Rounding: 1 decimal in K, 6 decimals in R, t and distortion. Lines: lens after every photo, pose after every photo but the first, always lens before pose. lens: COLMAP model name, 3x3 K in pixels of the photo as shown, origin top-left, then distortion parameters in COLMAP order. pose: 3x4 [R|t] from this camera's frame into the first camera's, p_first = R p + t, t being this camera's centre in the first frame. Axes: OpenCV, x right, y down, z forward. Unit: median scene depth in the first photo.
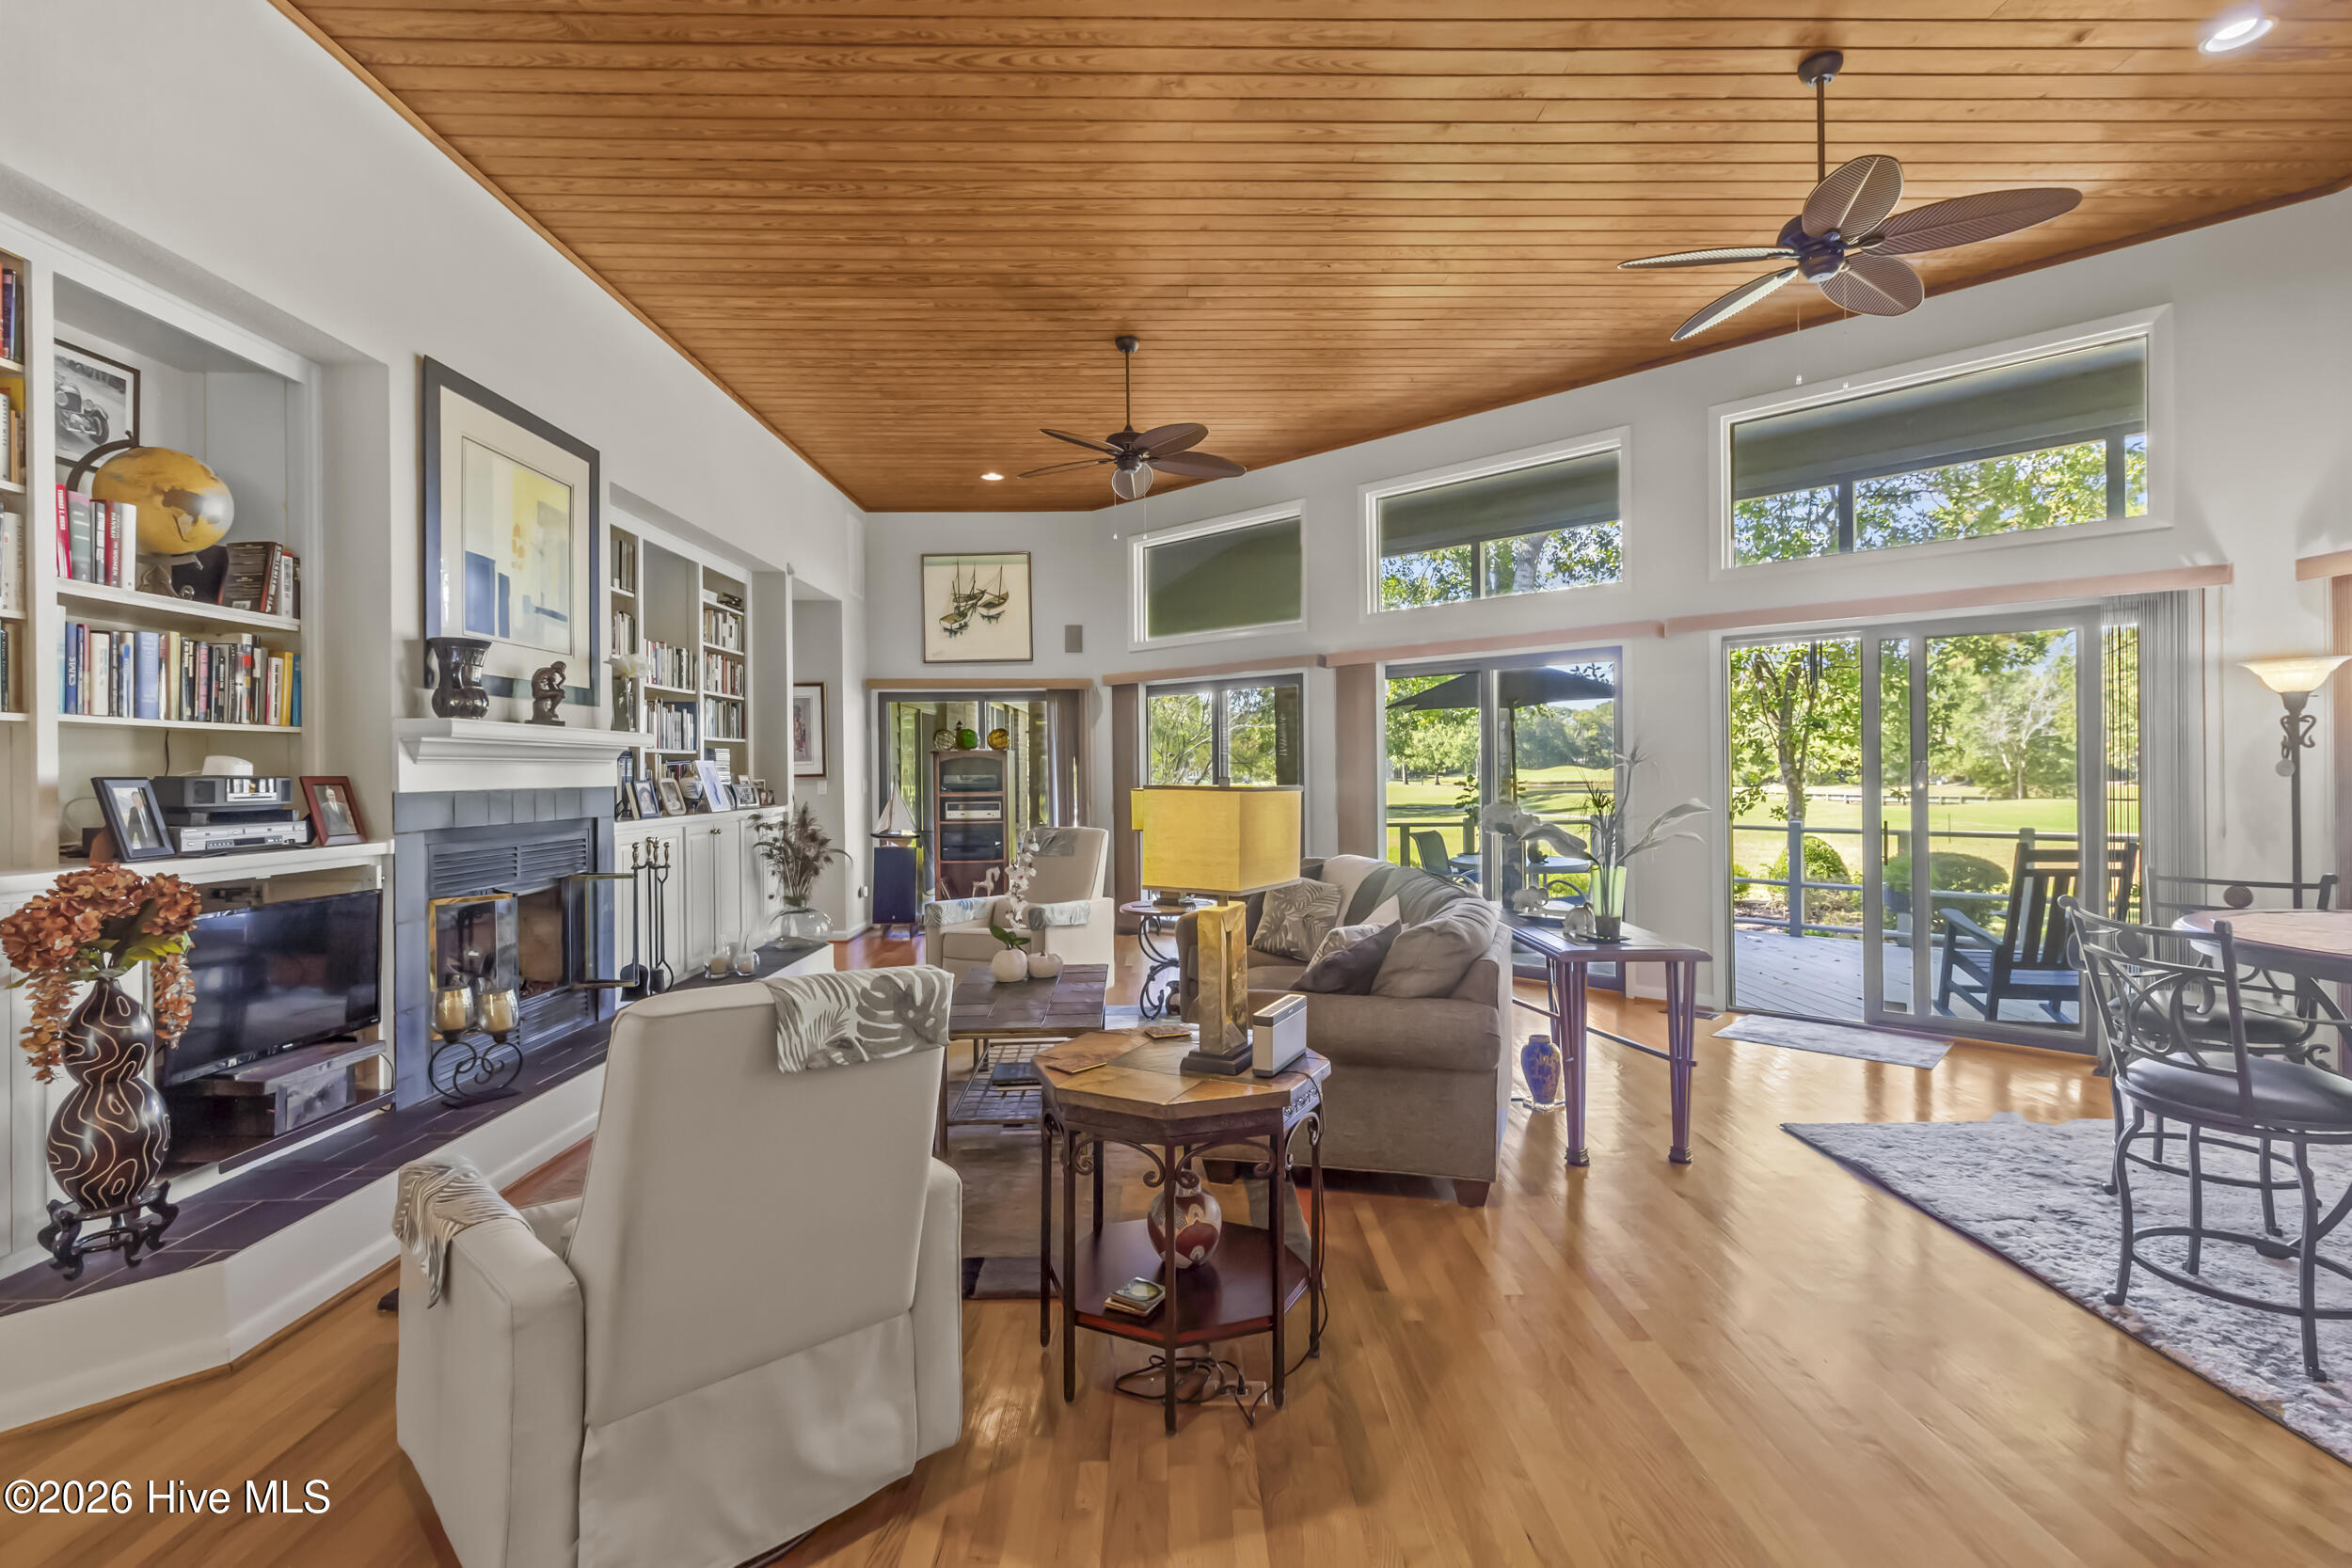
lens RADIAL K [[1098.5, 0, 1186.5], [0, 1098.5, 773.2], [0, 0, 1]] dist [0.002215, 0.000446]
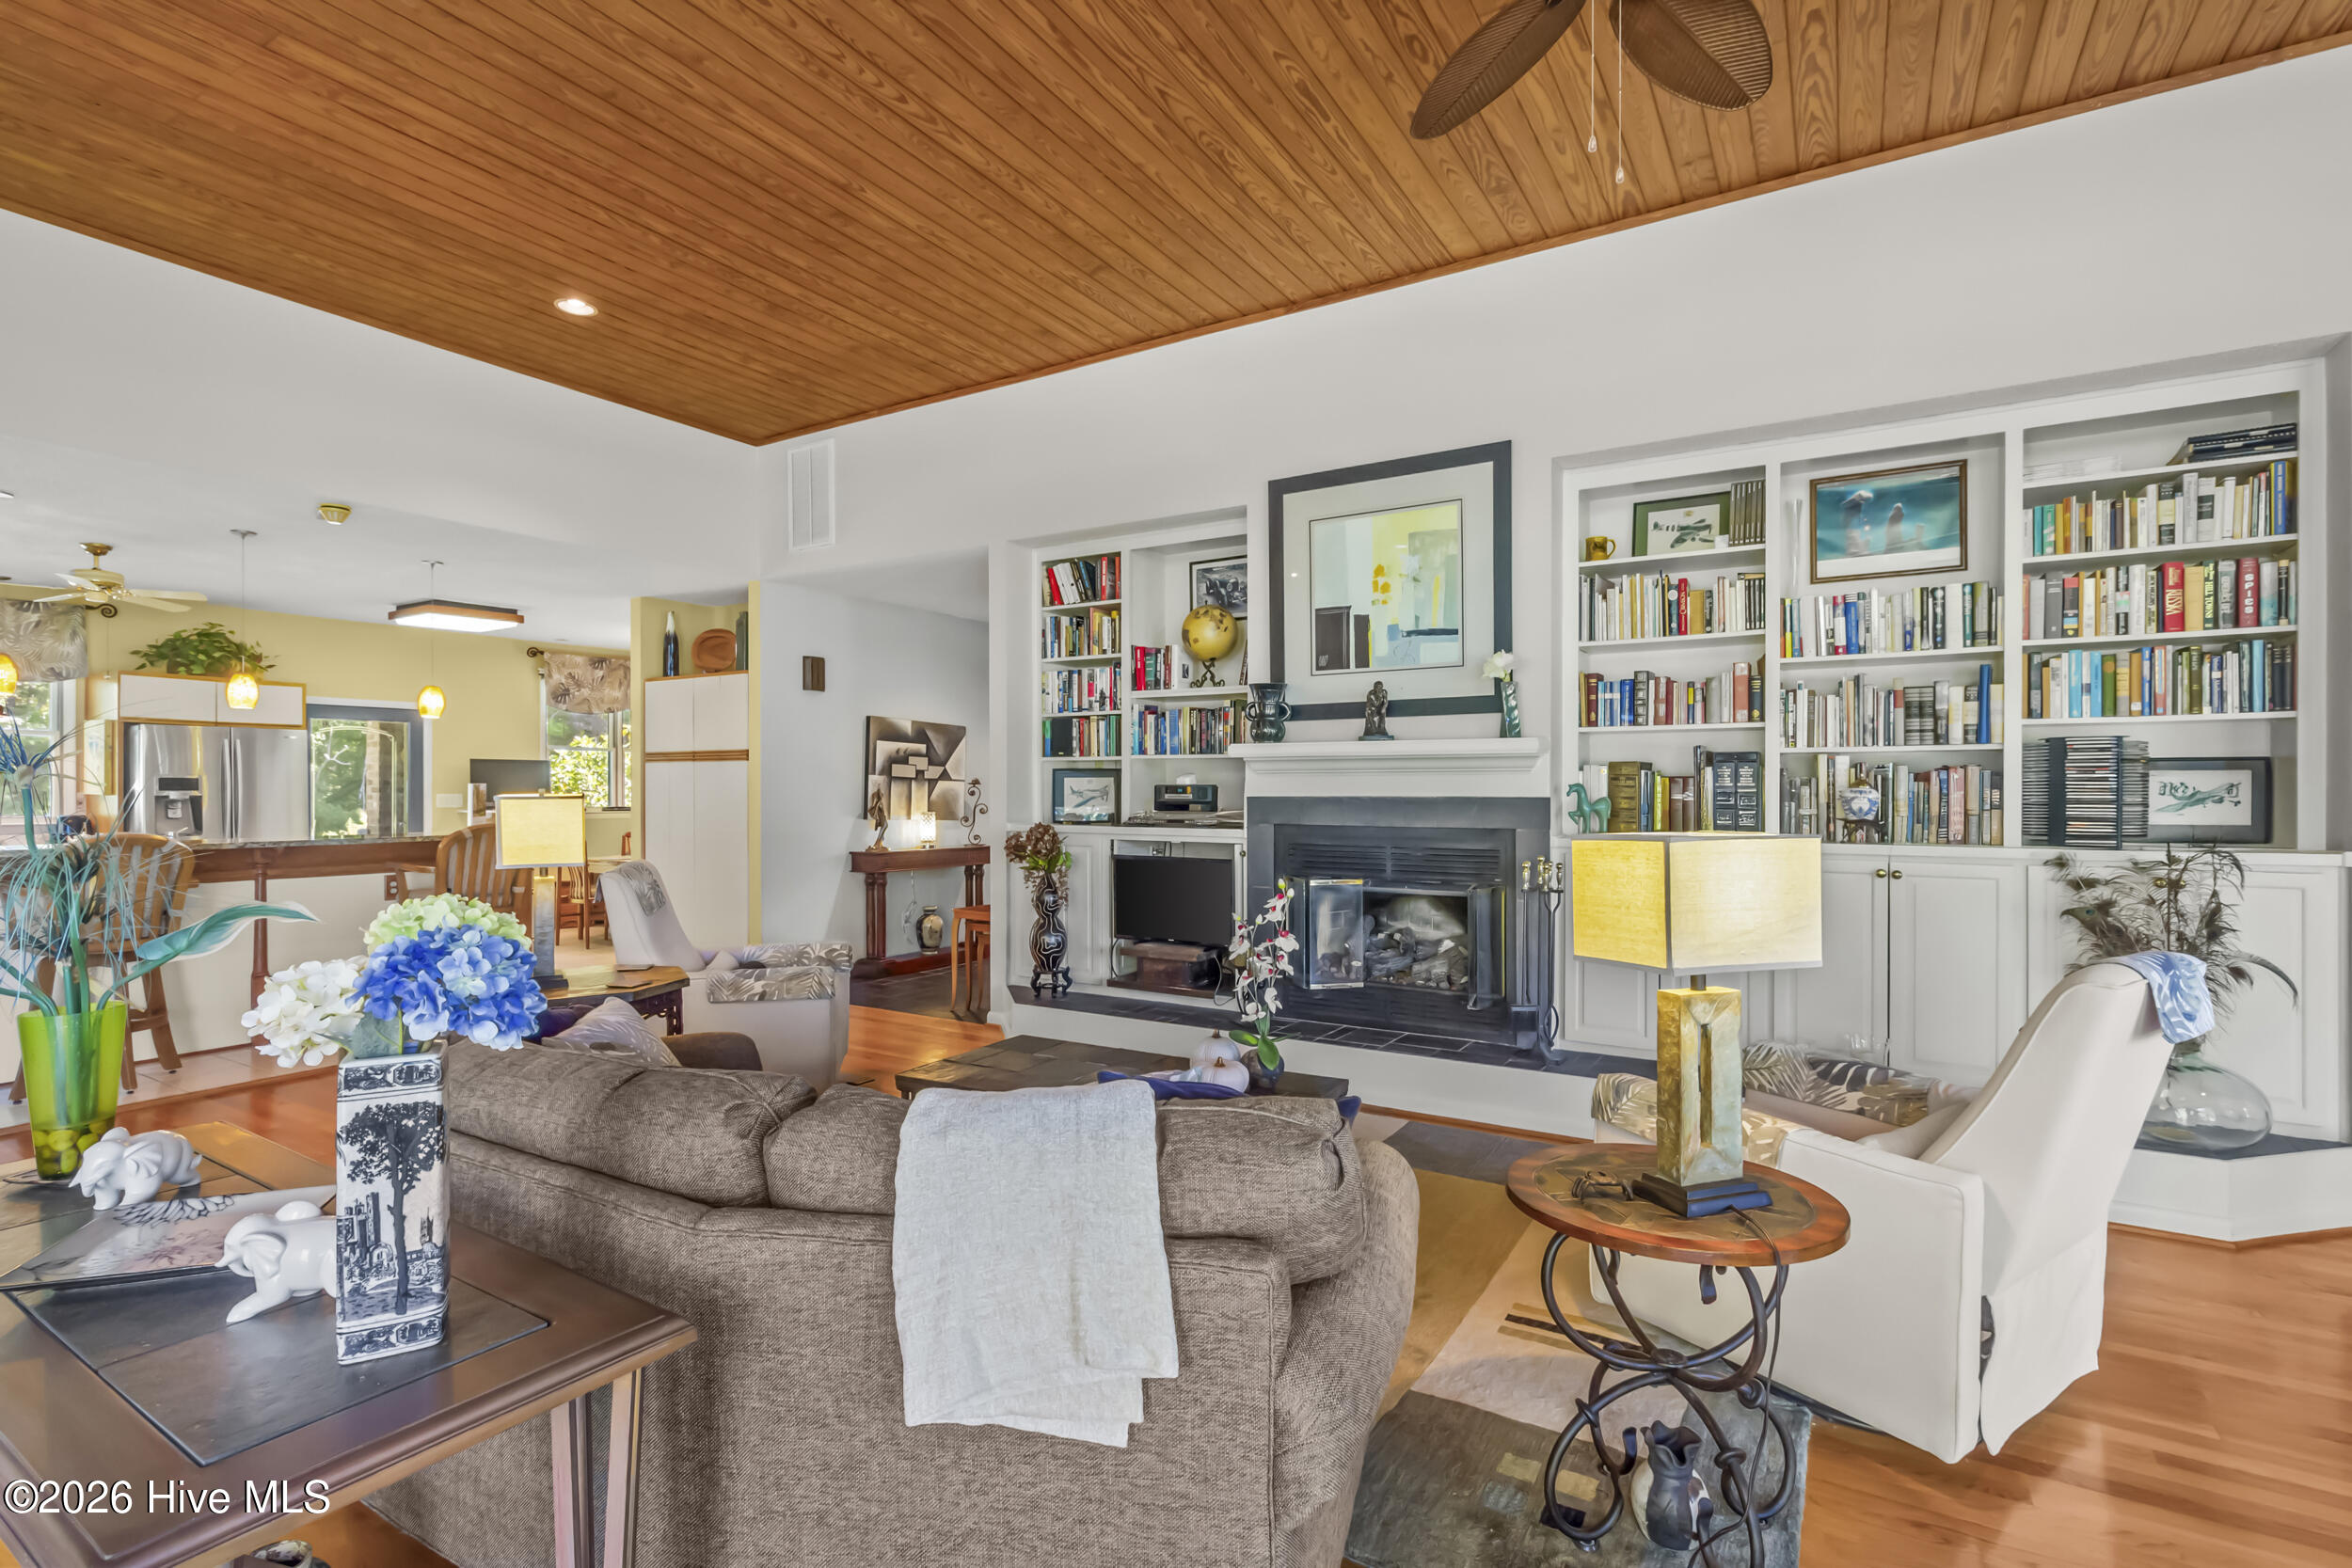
lens RADIAL K [[1086.7, 0, 1188.0], [0, 1086.7, 792.6], [0, 0, 1]] dist [0.007293, -0.000026]
pose [[-0.535540, 0.011555, -0.844431, 0.409337], [0.003363, 0.999928, 0.011550, -0.003066], [0.844503, 0.003346, -0.535540, 1.284395]]
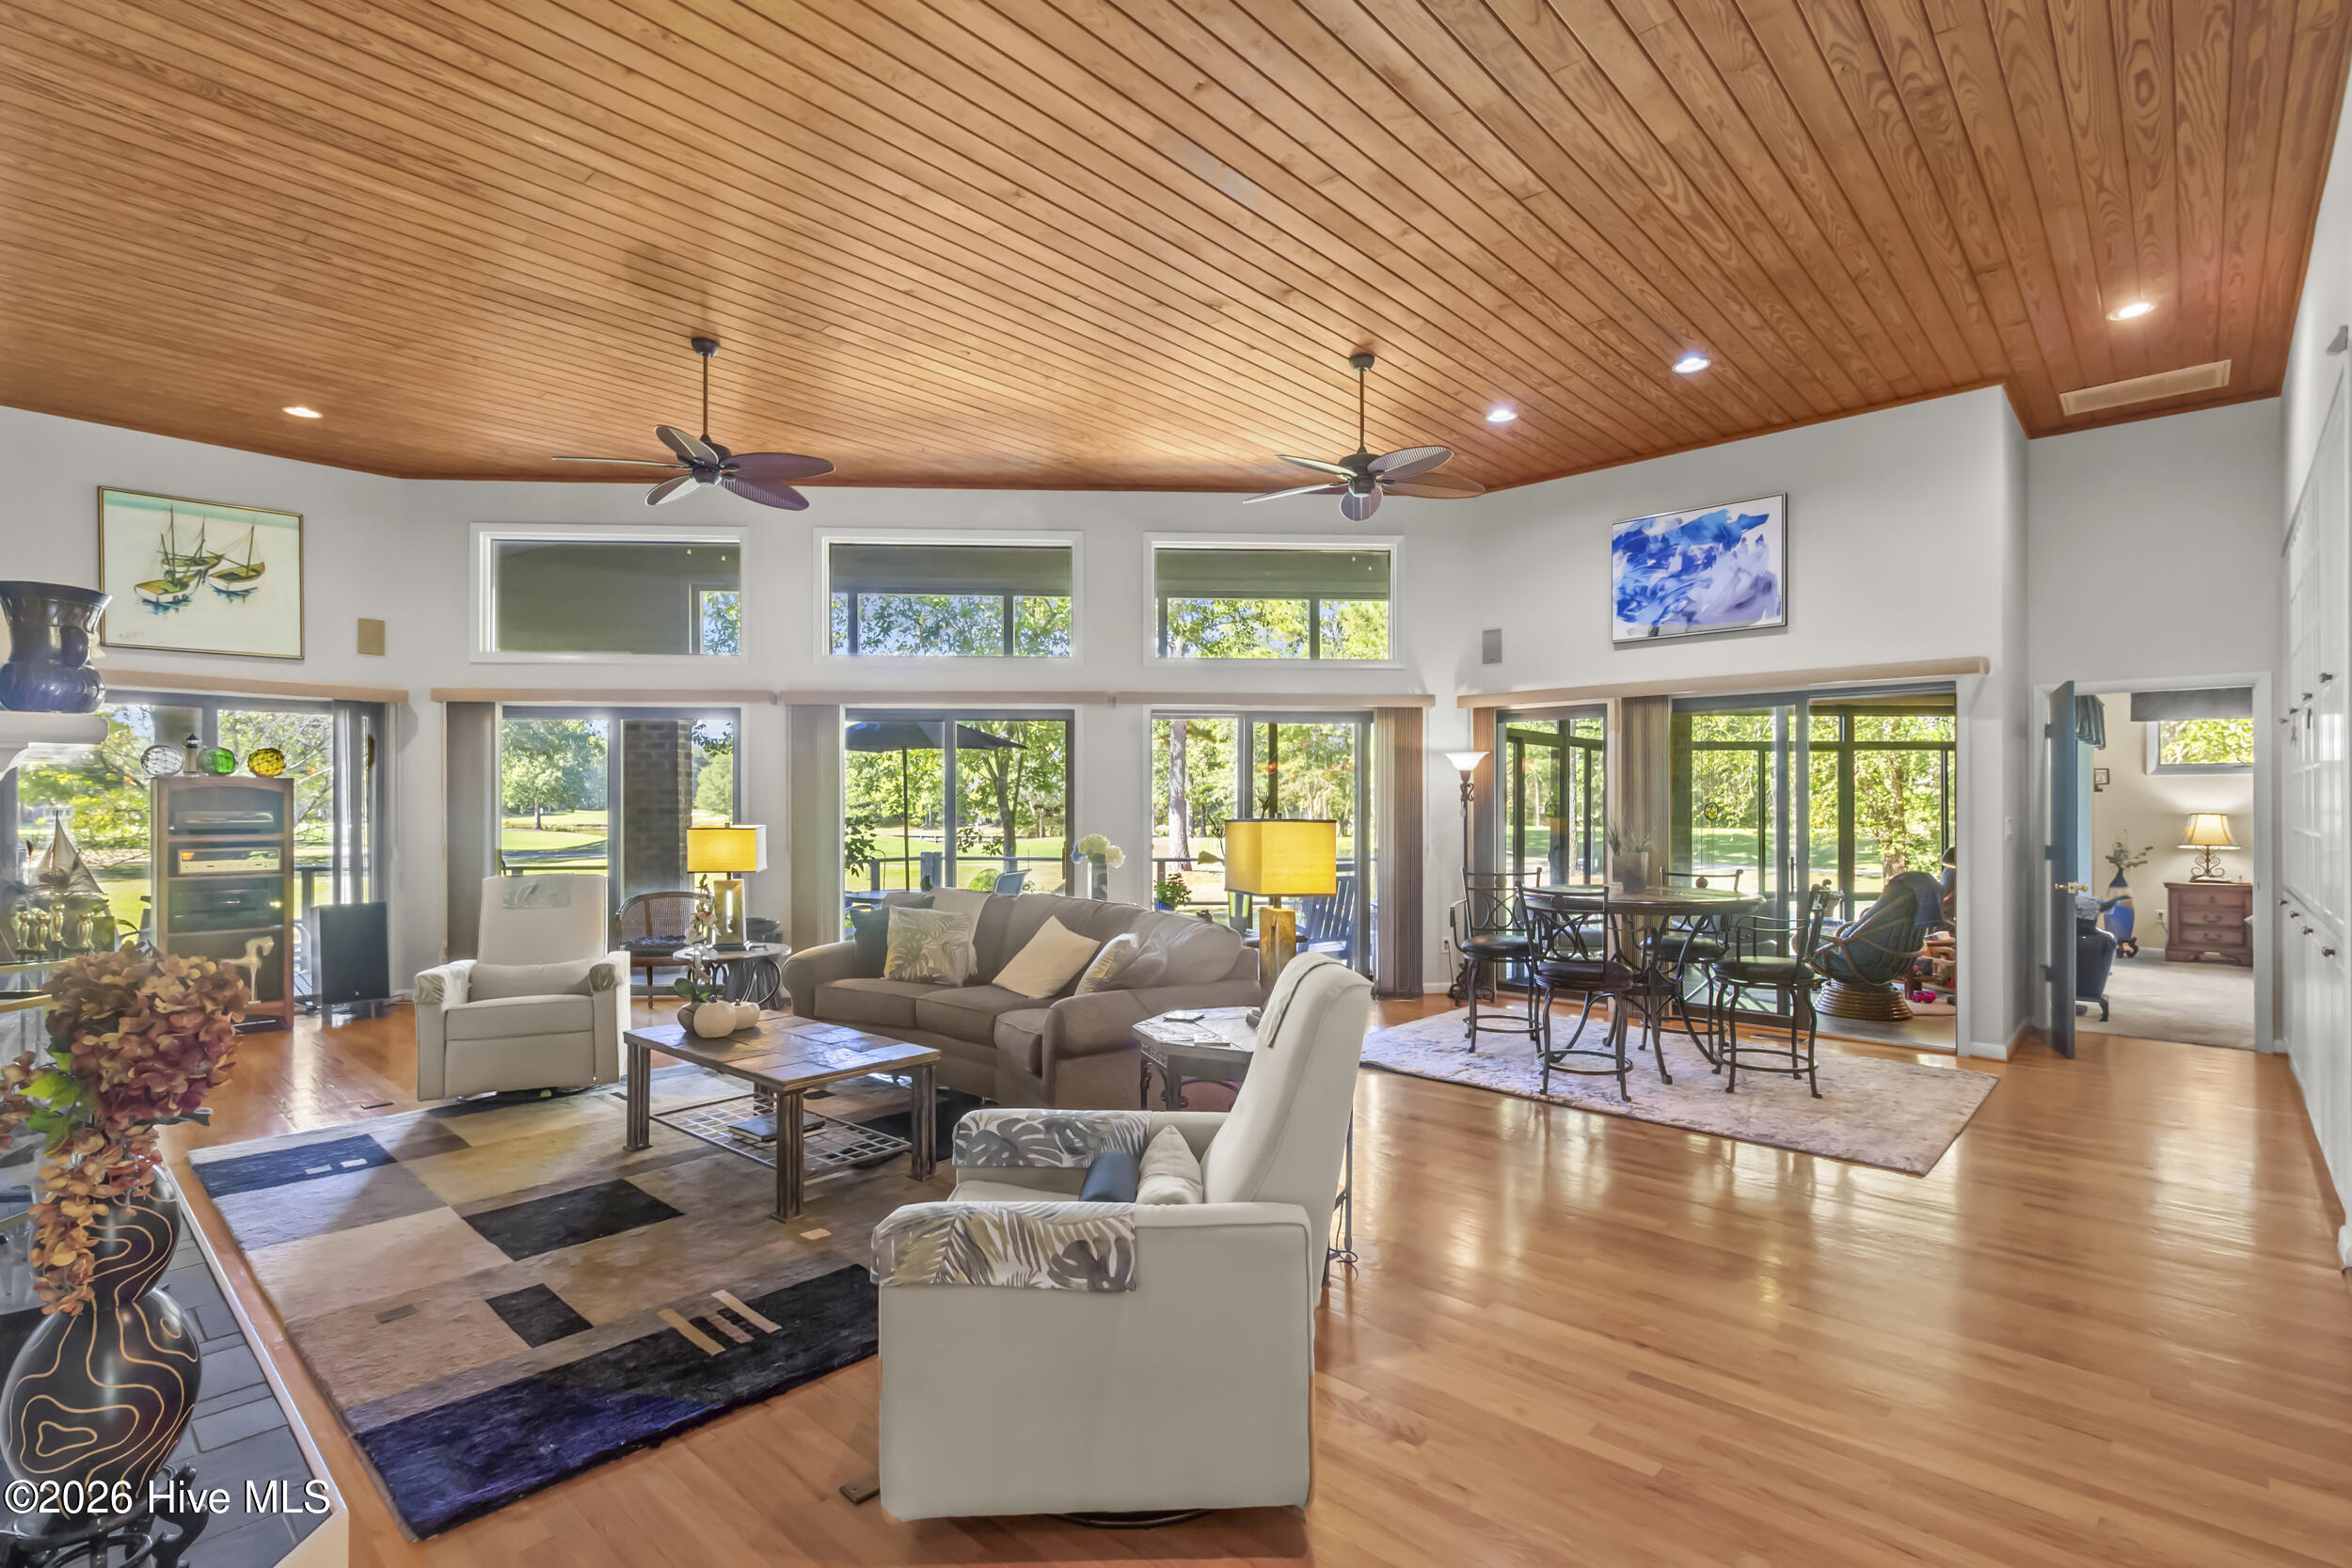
lens RADIAL K [[1103.1, 0, 1203.3], [0, 1103.1, 807.0], [0, 0, 1]] dist [-0.000427, 0.000267]
pose [[0.683663, 0.010470, 0.729723, -0.522397], [-0.004966, 0.999941, -0.009694, 0.005011], [-0.729781, 0.003003, 0.683674, 0.070417]]
